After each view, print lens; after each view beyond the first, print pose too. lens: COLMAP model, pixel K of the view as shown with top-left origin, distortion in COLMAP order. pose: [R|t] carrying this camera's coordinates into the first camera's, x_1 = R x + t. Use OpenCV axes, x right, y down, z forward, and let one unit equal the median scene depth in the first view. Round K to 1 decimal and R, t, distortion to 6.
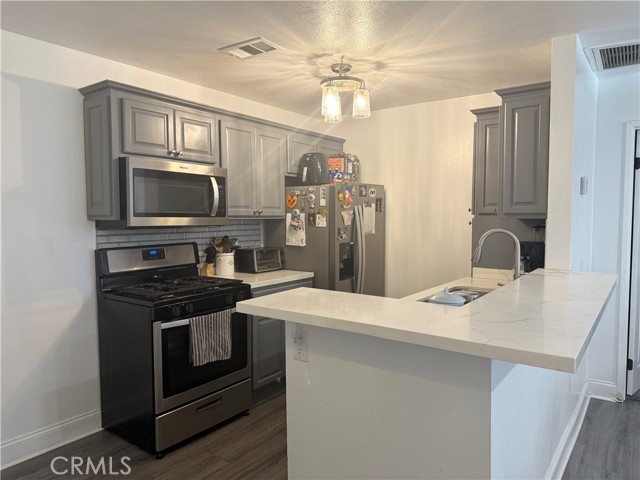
lens RADIAL K [[454.4, 0, 319.3], [0, 454.4, 239.2], [0, 0, 1]] dist [0.046482, -0.068899]
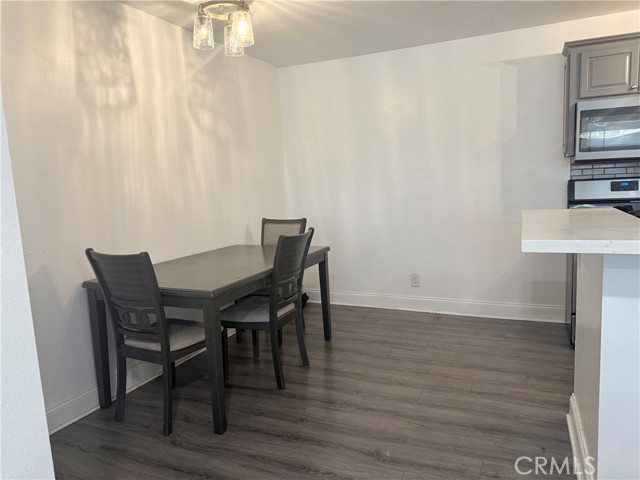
lens RADIAL K [[454.4, 0, 318.9], [0, 454.4, 237.4], [0, 0, 1]] dist [0.046482, -0.068899]
pose [[0.228611, 0.114500, -0.966761, 0.509164], [-0.003487, 0.993149, 0.116801, 0.029177], [0.973512, -0.023330, 0.227444, 0.038980]]
